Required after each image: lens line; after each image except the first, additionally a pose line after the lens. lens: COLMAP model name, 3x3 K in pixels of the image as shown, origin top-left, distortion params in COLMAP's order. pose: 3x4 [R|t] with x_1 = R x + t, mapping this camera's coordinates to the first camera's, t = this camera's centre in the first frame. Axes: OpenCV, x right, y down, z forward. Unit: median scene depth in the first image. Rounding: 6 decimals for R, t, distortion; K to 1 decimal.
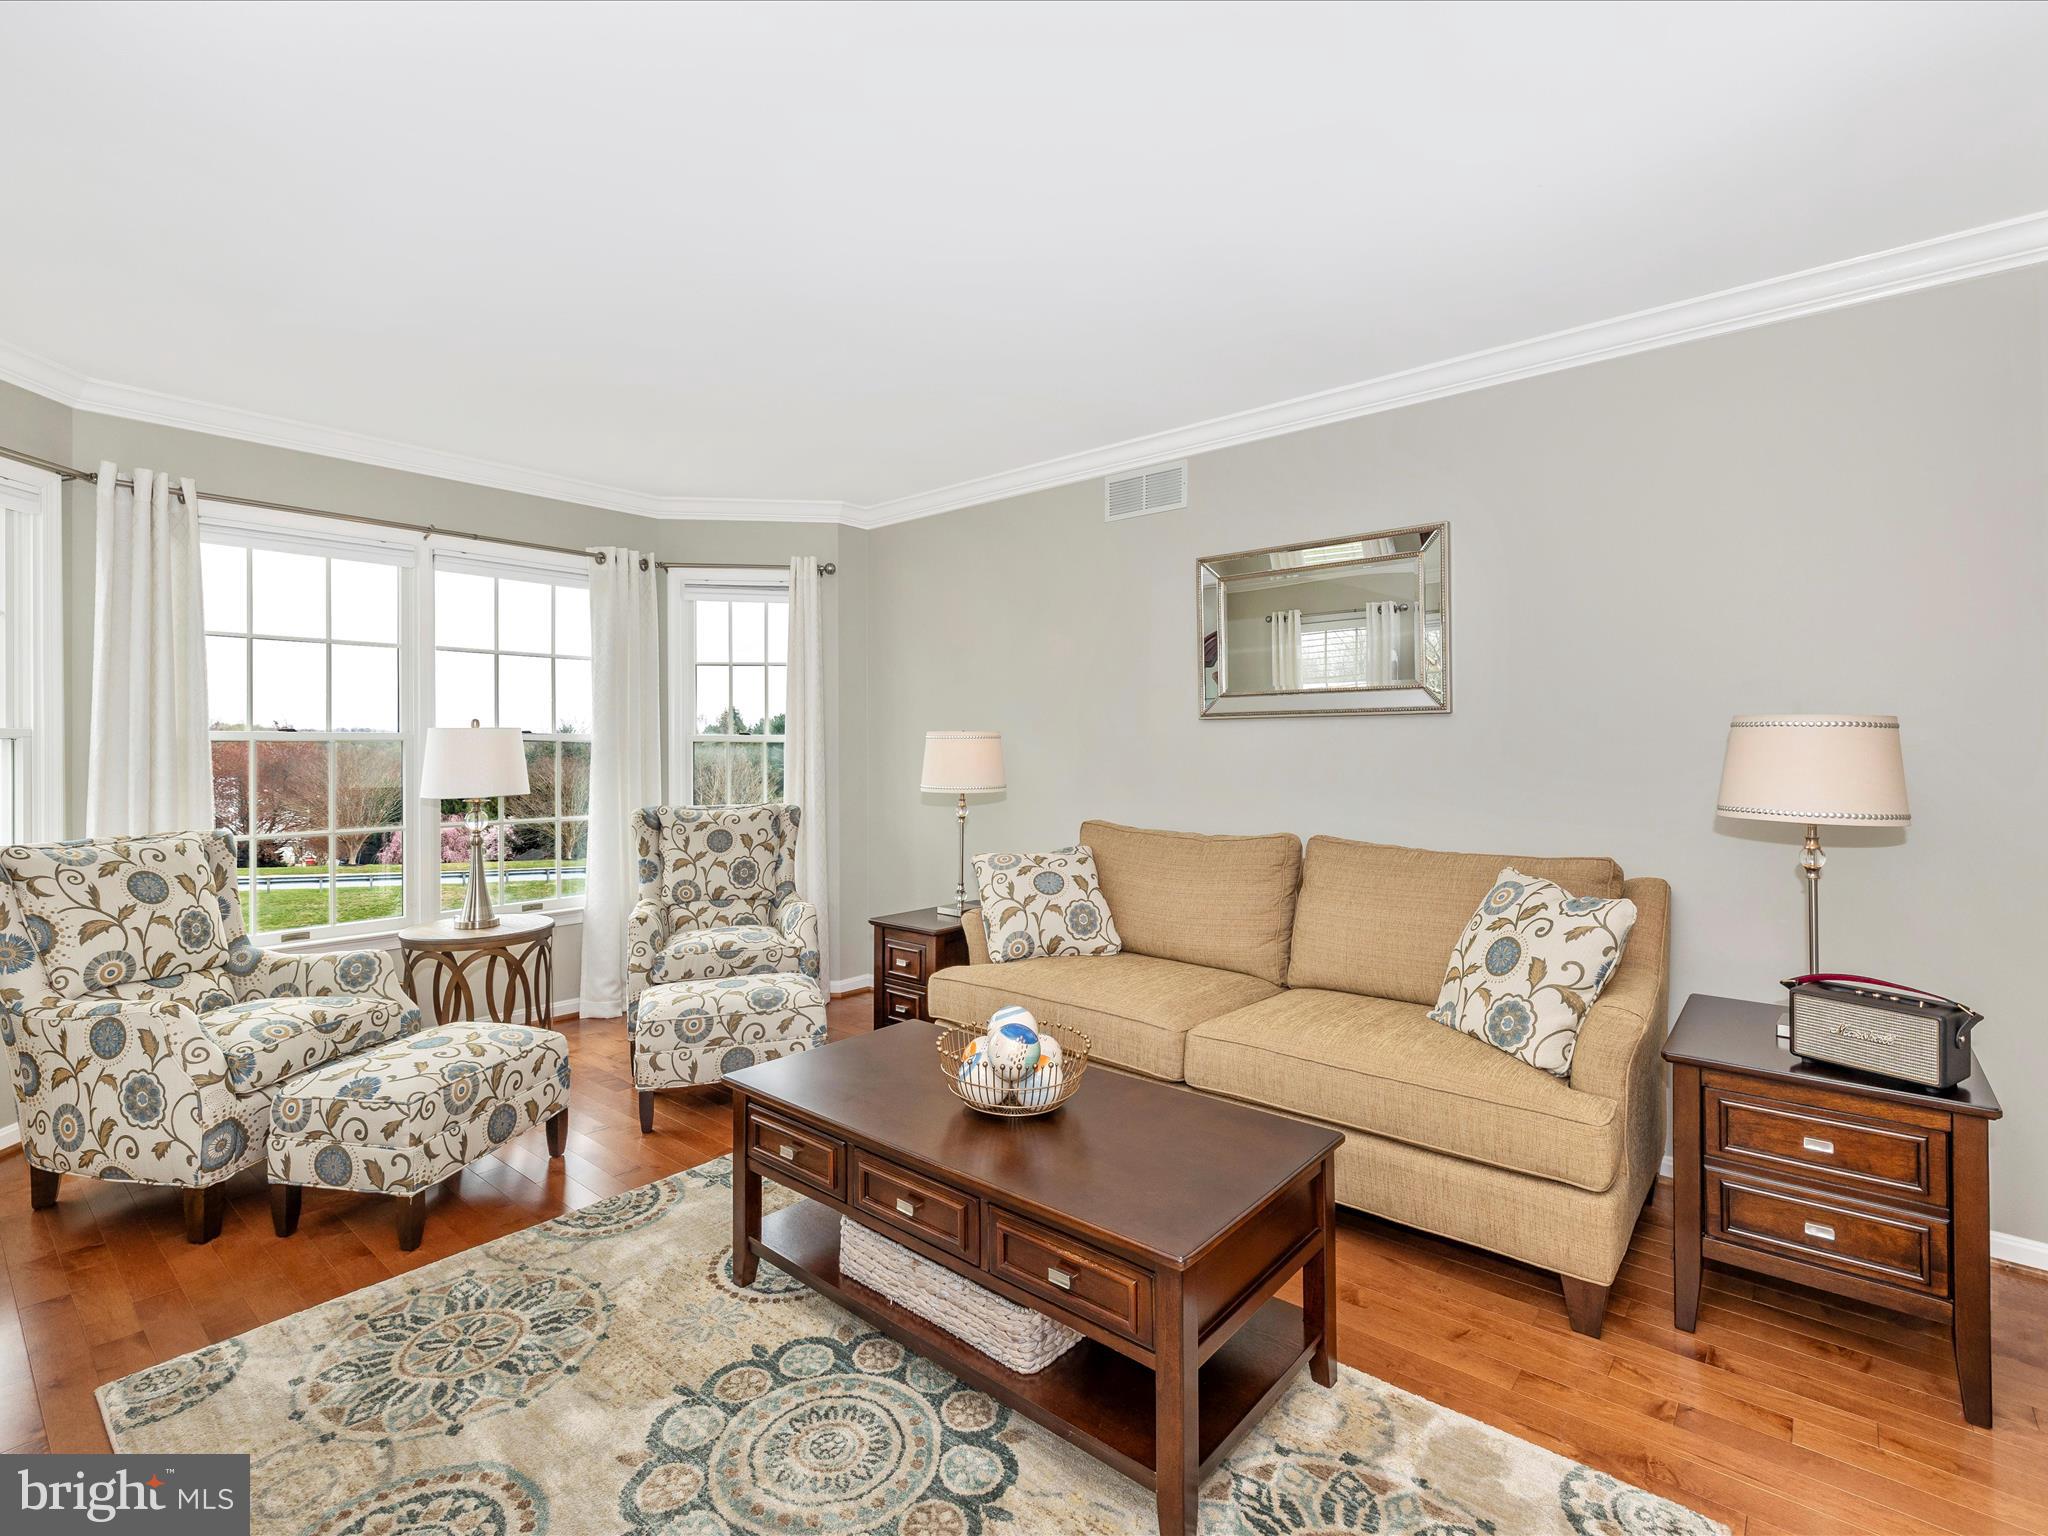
lens RADIAL K [[982.6, 0, 1028.0], [0, 982.6, 771.5], [0, 0, 1]] dist [0.000058, 0.000067]
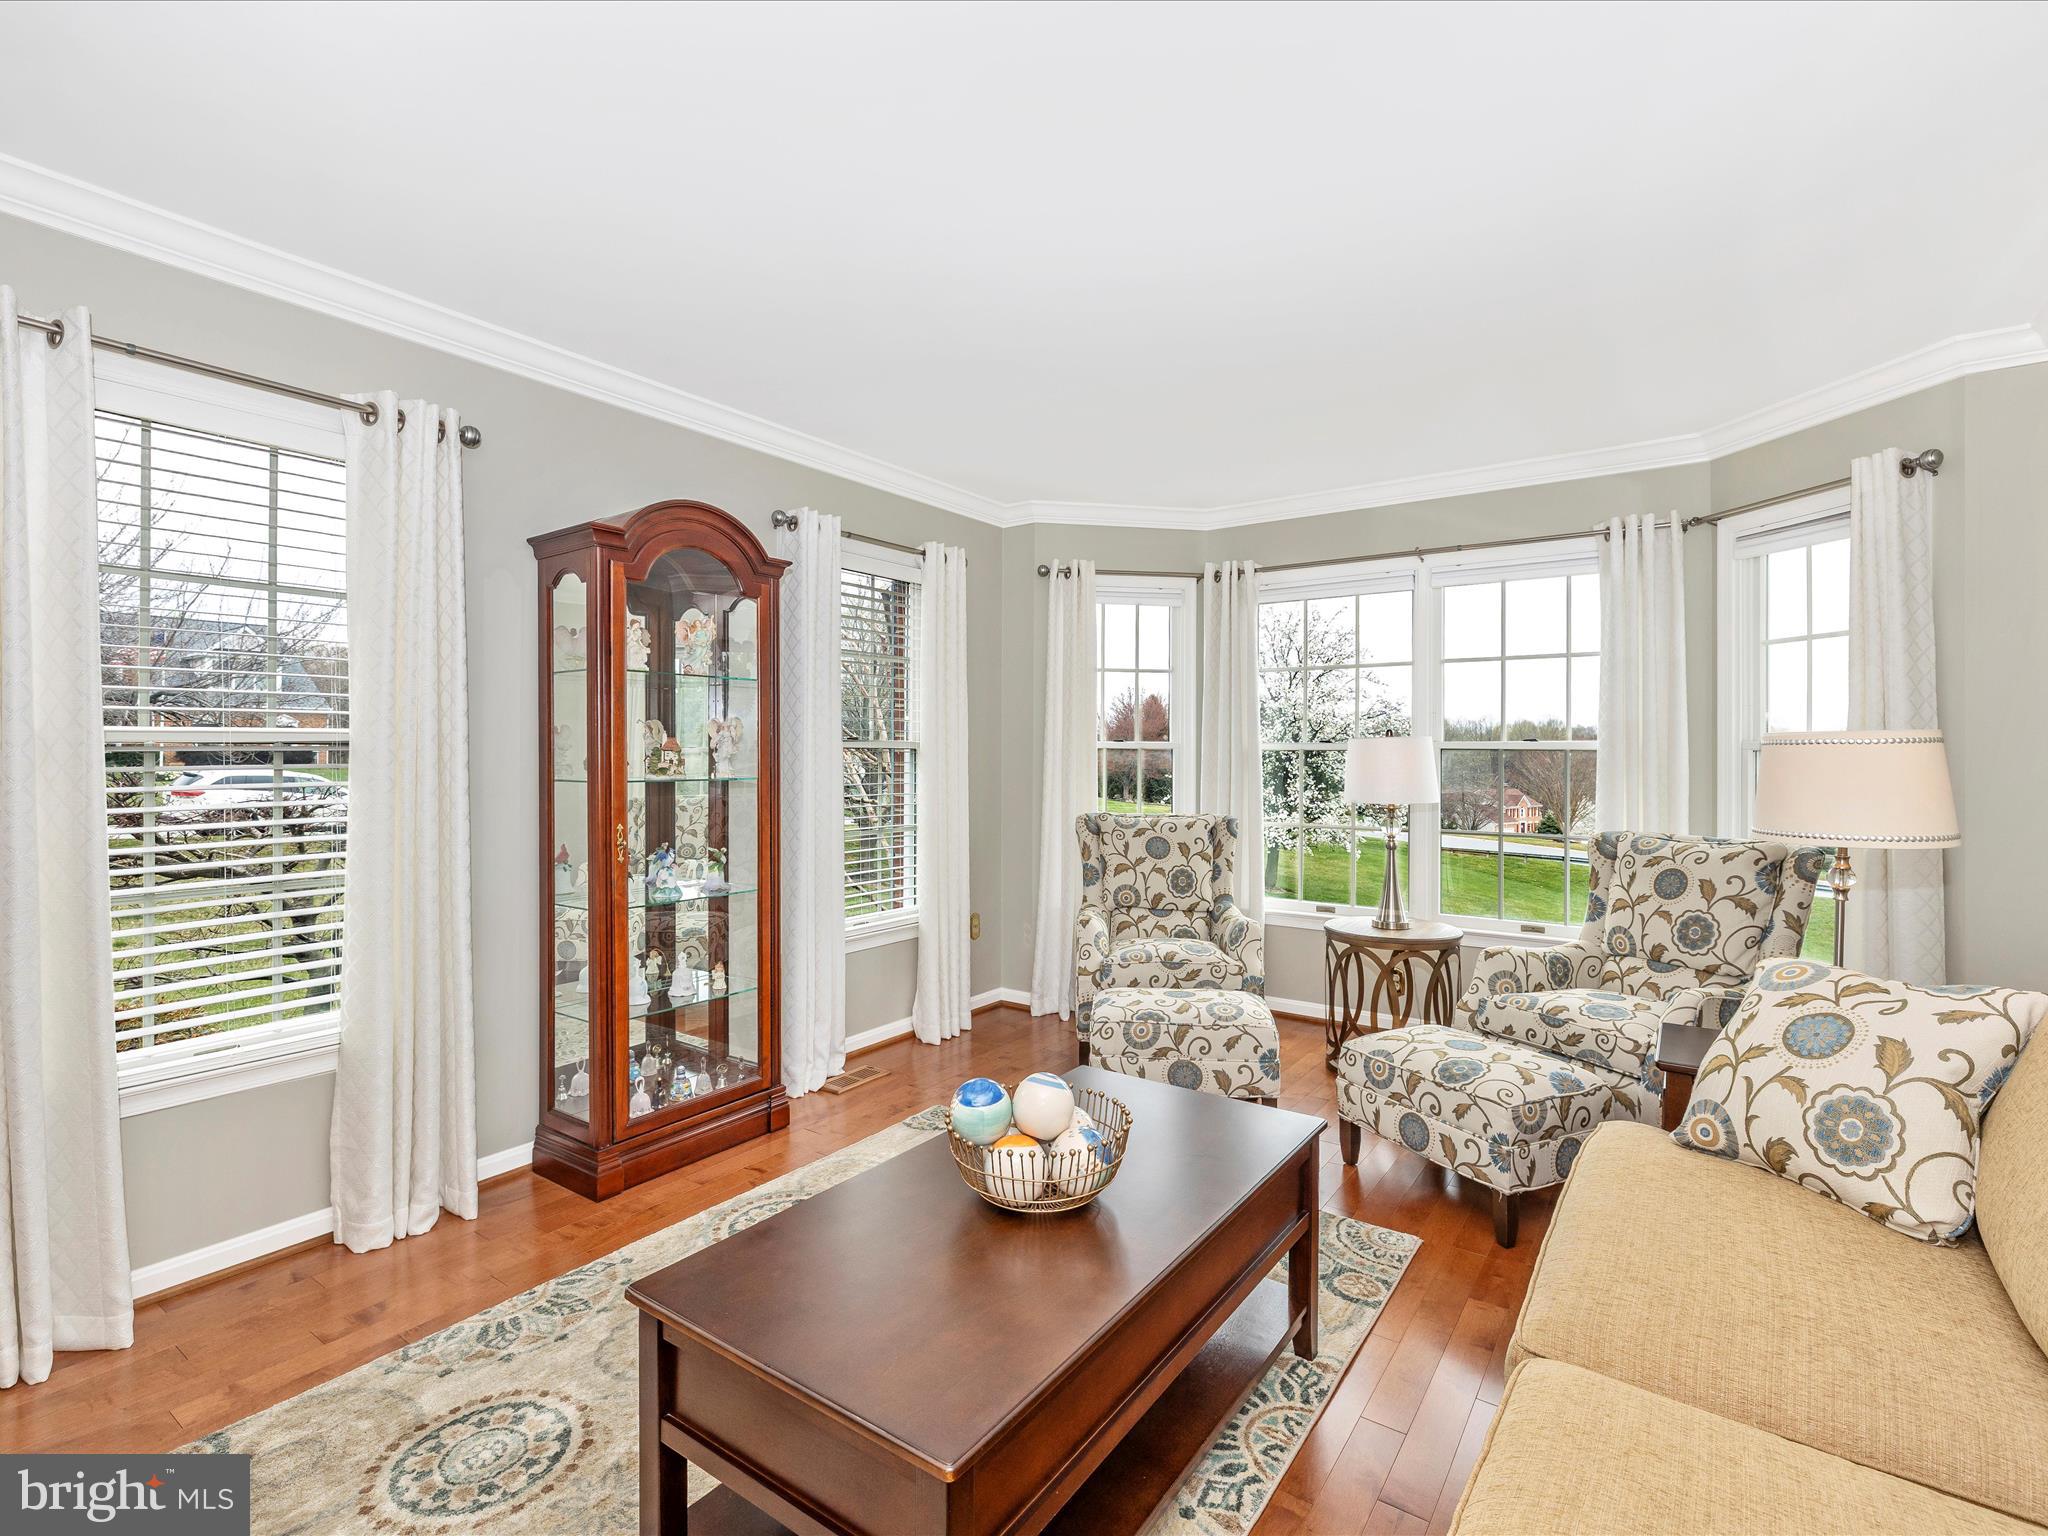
lens RADIAL K [[982.6, 0, 1028.0], [0, 982.6, 771.5], [0, 0, 1]] dist [0.000058, 0.000067]
pose [[0.070663, 0.017937, -0.997339, 0.528501], [-0.030967, 0.999396, 0.015780, -0.014587], [0.997019, 0.029769, 0.071175, 0.623720]]
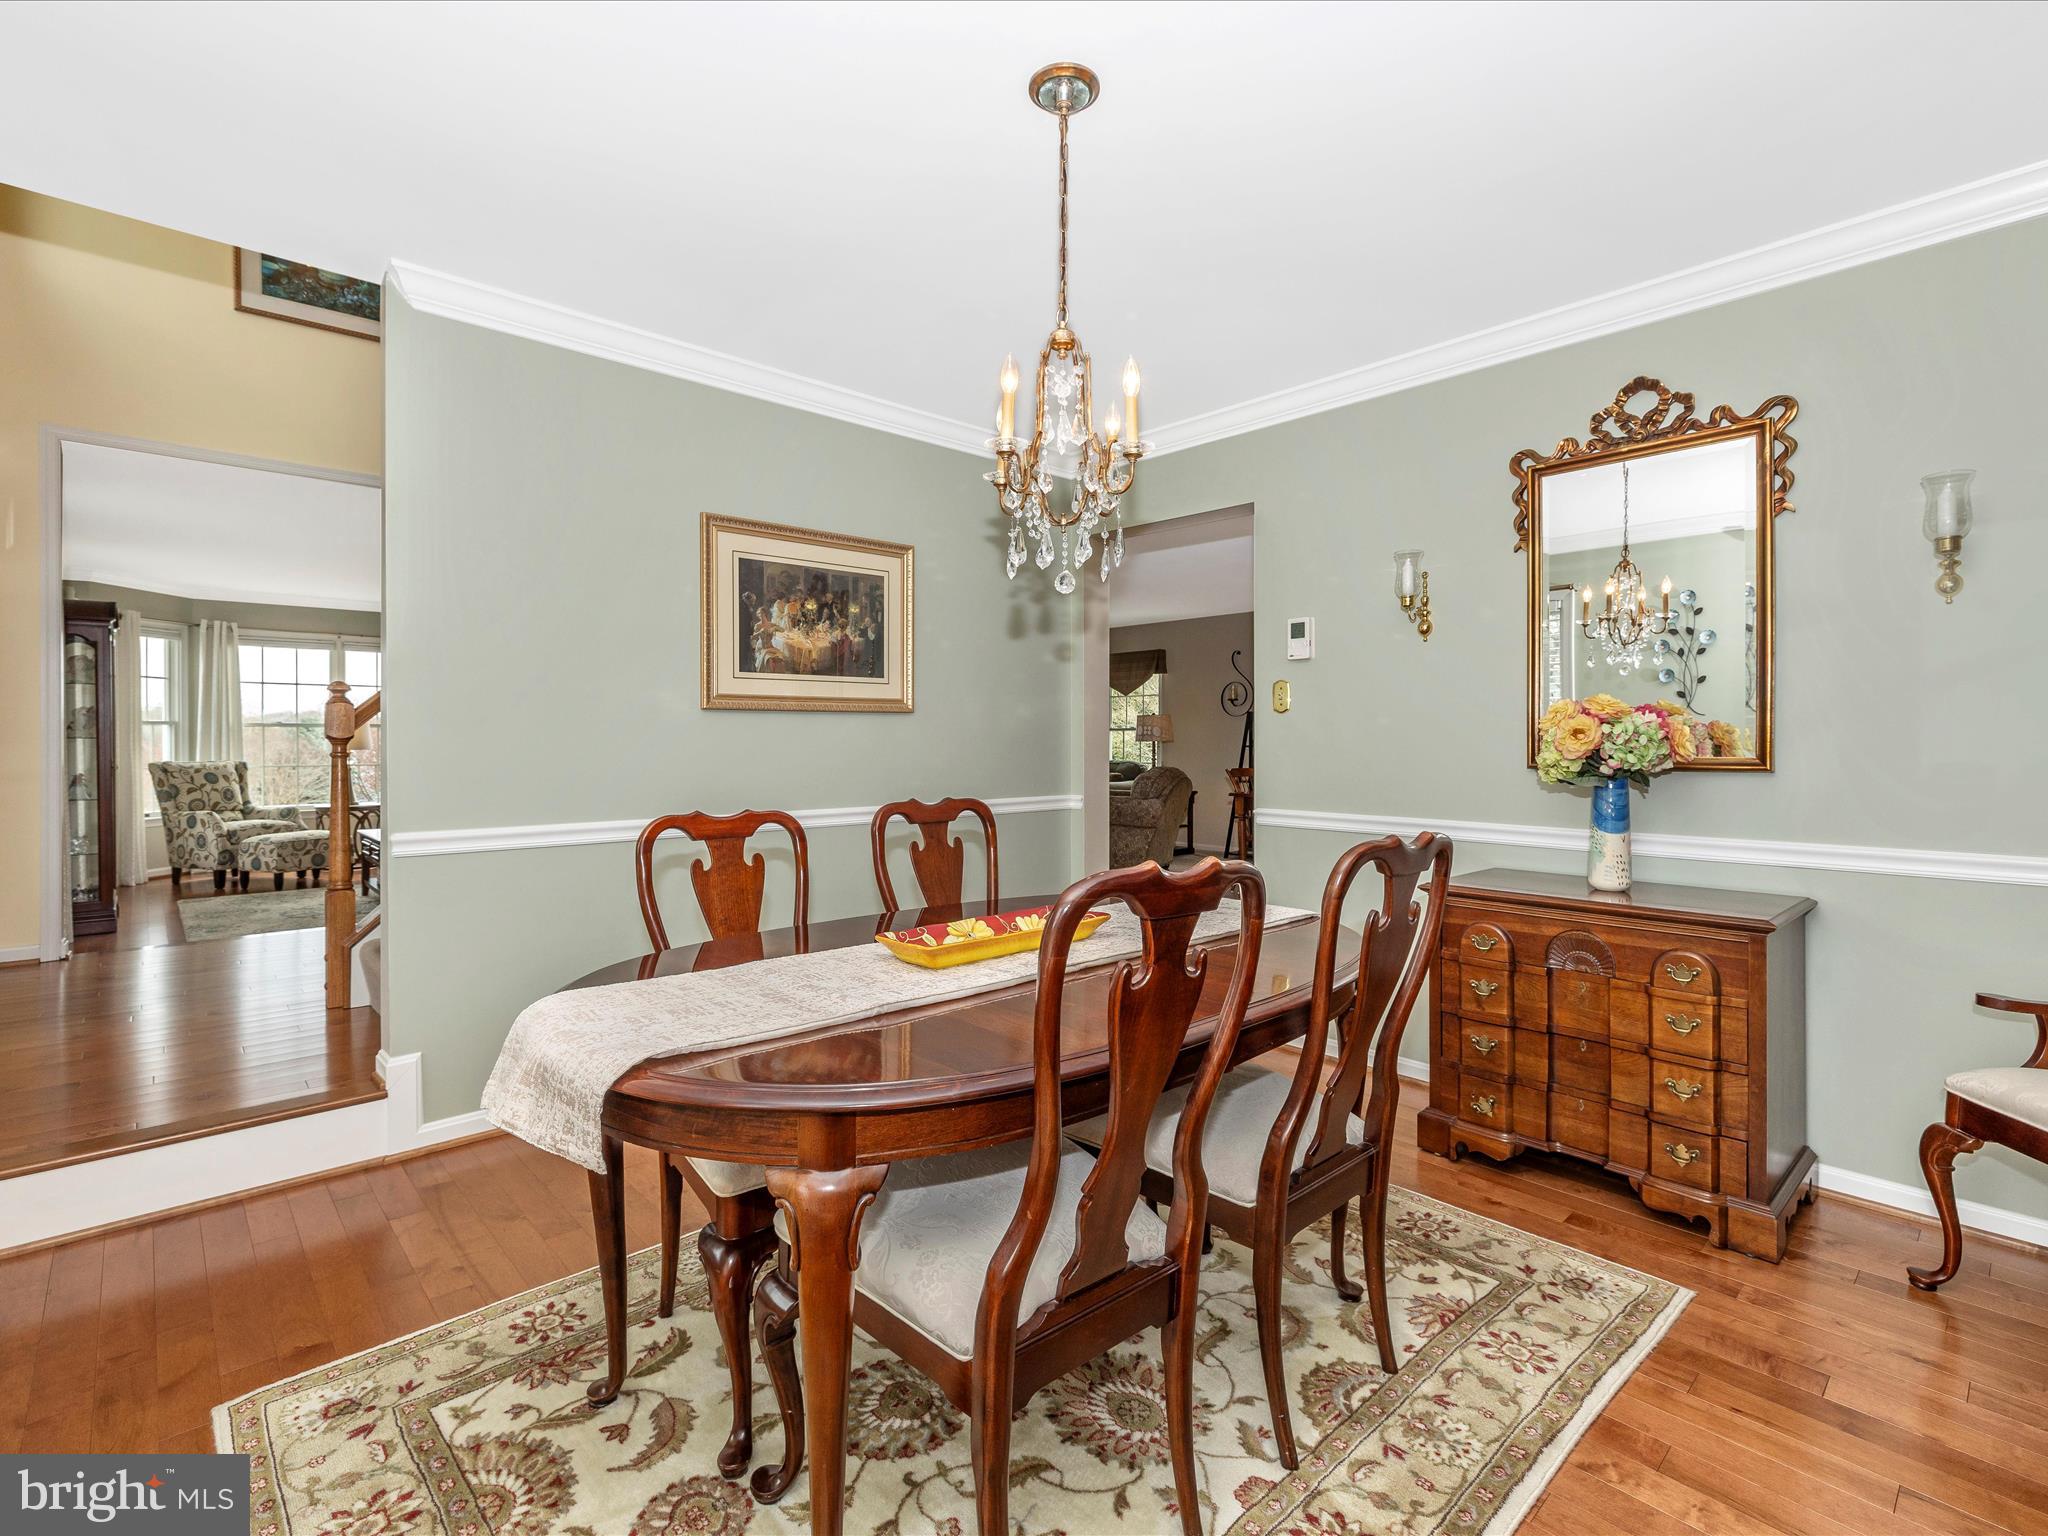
lens RADIAL K [[982.6, 0, 1028.0], [0, 982.6, 771.5], [0, 0, 1]] dist [0.000058, 0.000067]
pose [[0.991973, 0.007414, -0.126229, 1.578304], [-0.006721, 0.999960, 0.005914, 0.060531], [0.126268, -0.005018, 0.991983, -1.325093]]
